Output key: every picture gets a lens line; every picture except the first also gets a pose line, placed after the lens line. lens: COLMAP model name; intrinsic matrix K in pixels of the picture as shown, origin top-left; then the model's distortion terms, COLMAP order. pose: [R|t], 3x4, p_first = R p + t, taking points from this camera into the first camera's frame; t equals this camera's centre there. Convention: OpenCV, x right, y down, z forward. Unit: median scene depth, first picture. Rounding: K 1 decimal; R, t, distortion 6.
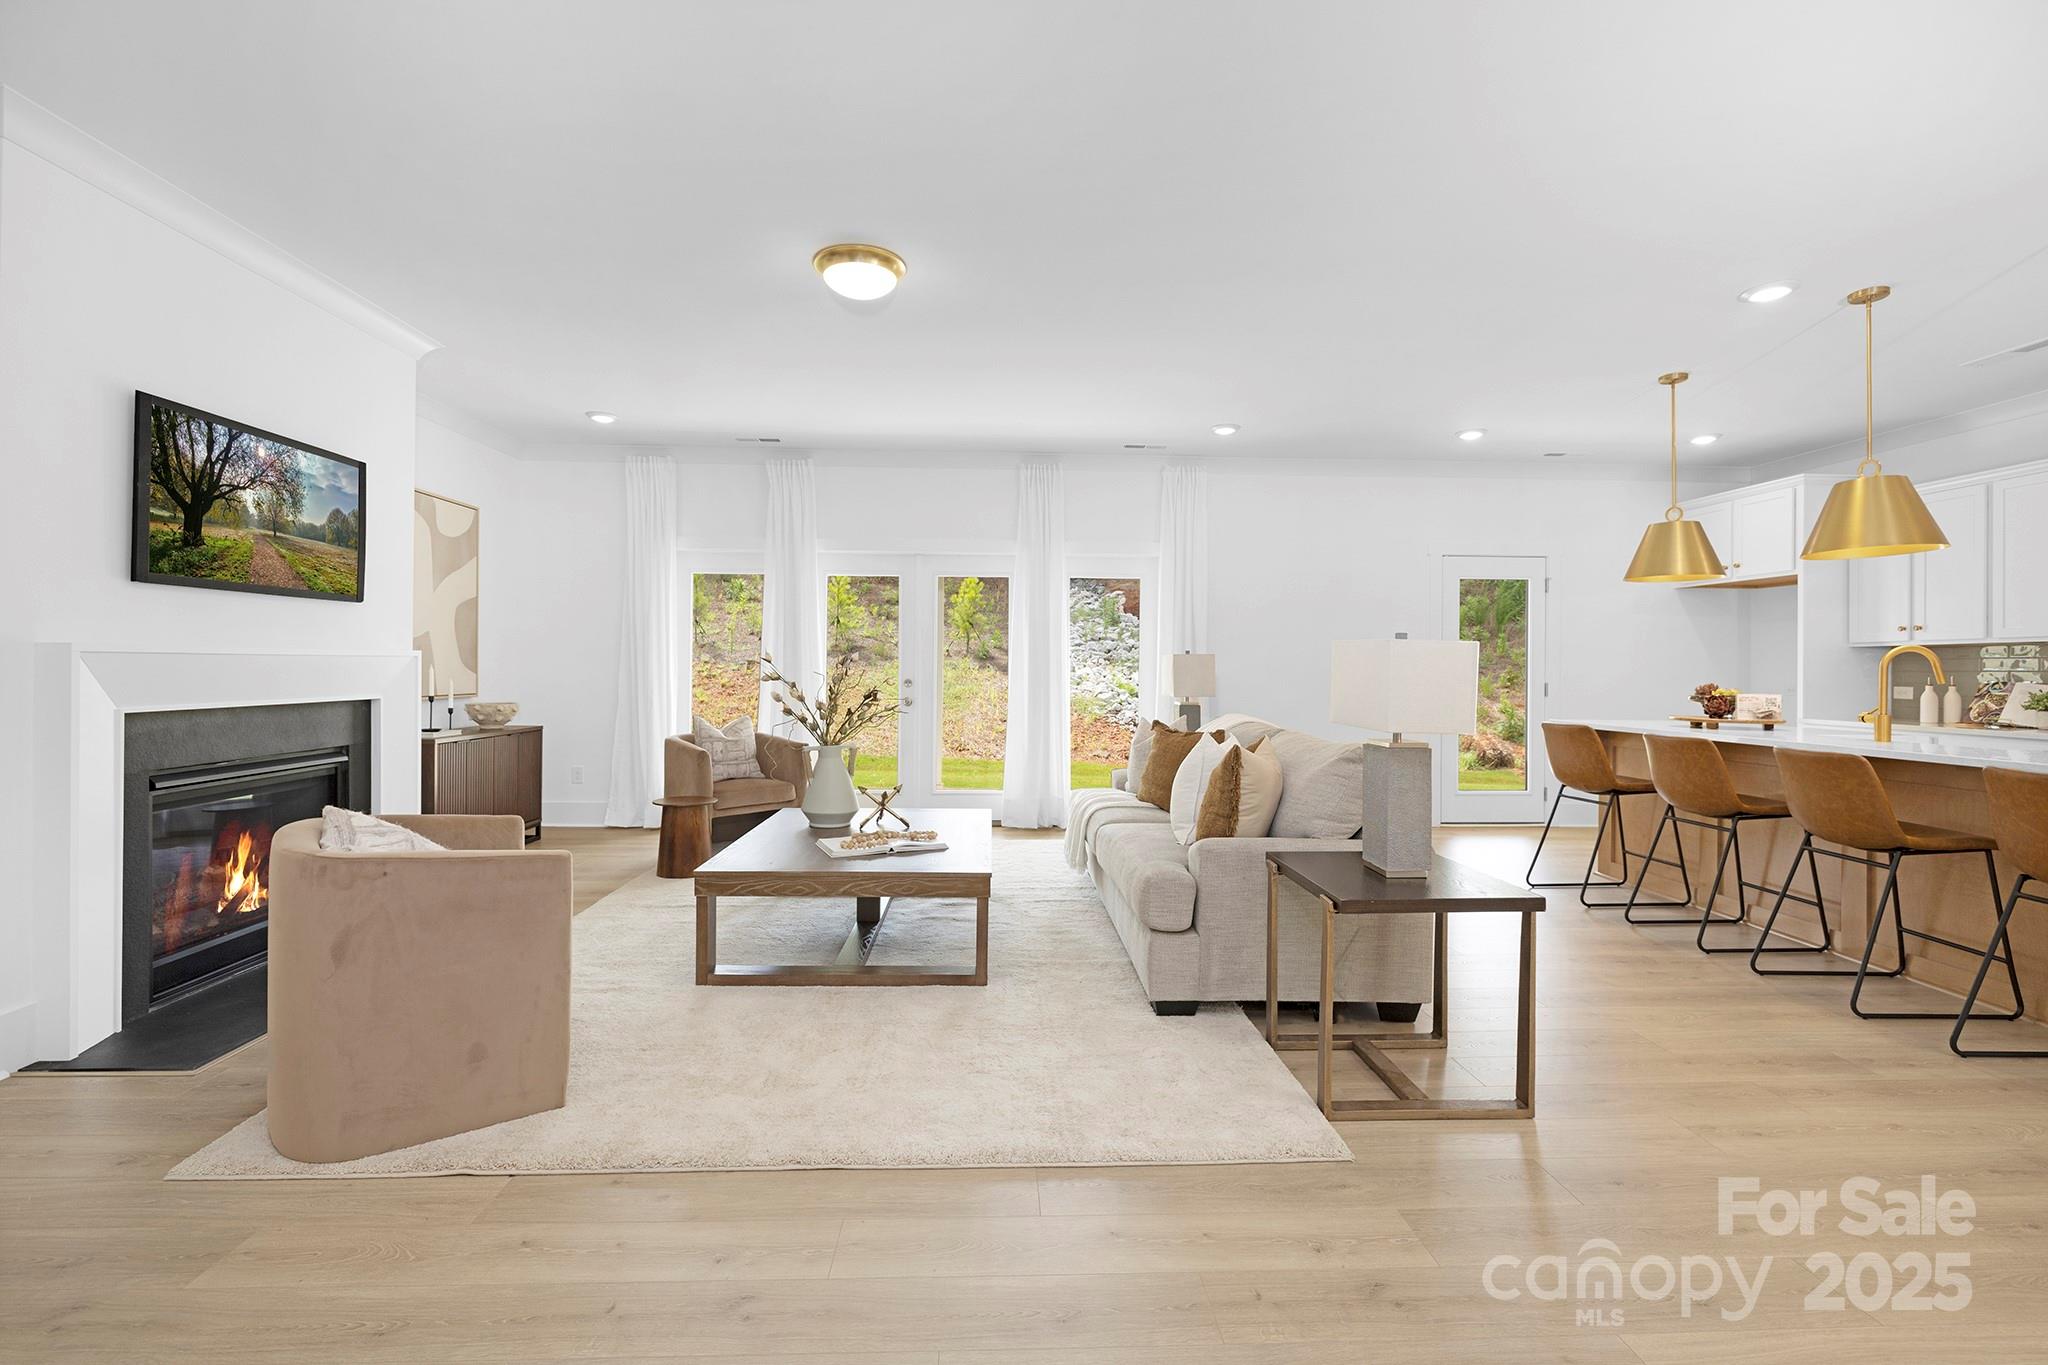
lens RADIAL K [[909.7, 0, 1028.1], [0, 909.7, 669.5], [0, 0, 1]] dist [-0.010097, 0.000105]
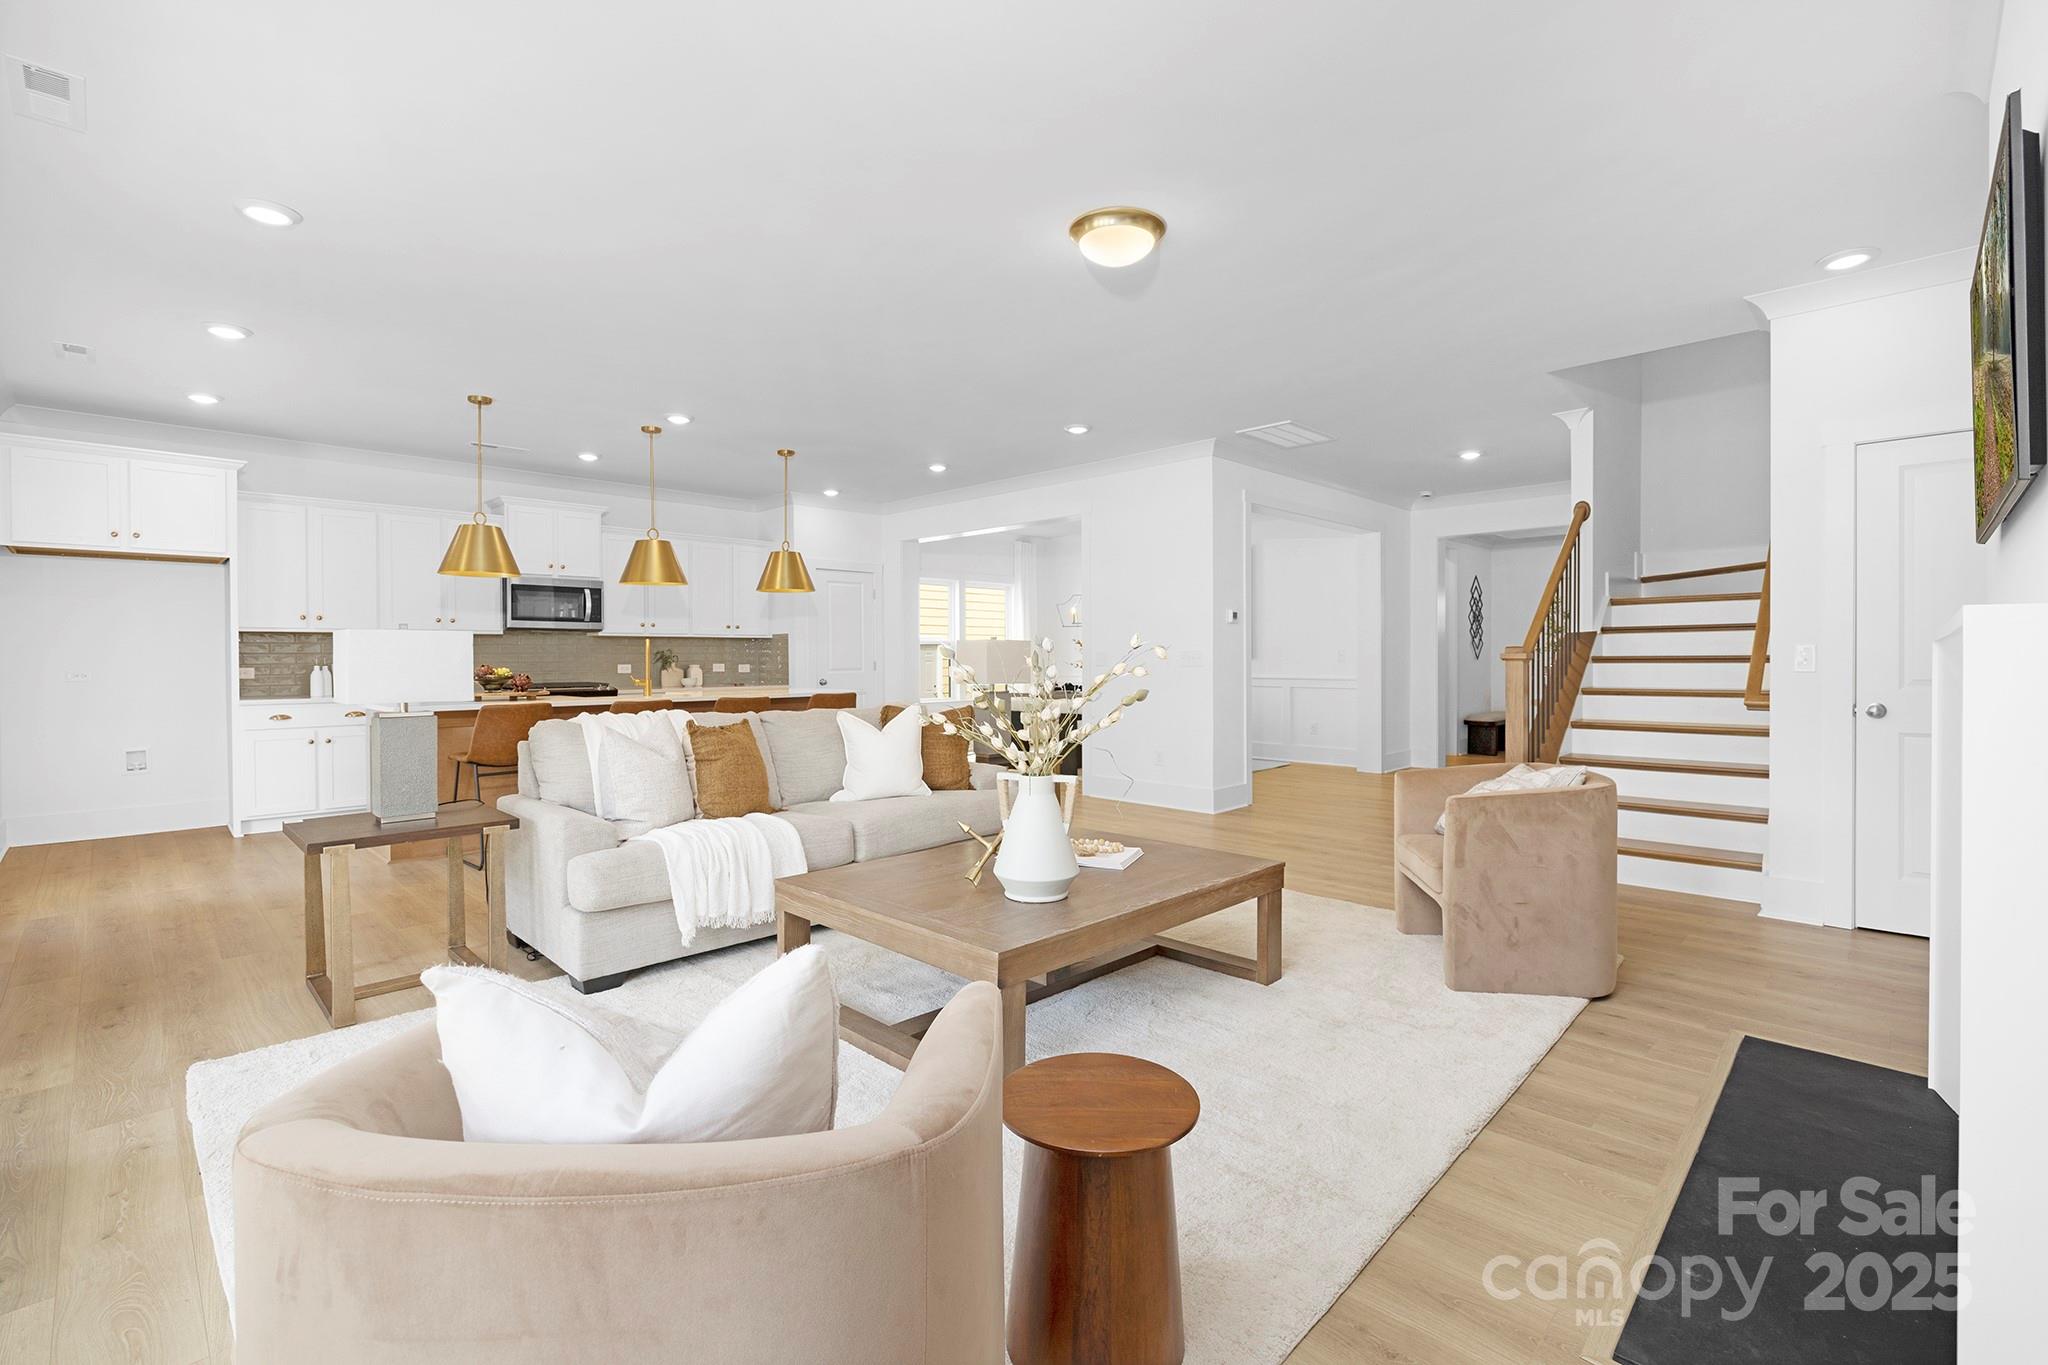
lens RADIAL K [[909.7, 0, 1031.8], [0, 909.7, 657.4], [0, 0, 1]] dist [-0.010097, 0.000105]
pose [[-0.684359, -0.005743, 0.729122, -0.568815], [-0.000181, 0.999970, 0.007706, -0.003140], [-0.729145, 0.005142, -0.684340, 1.204376]]
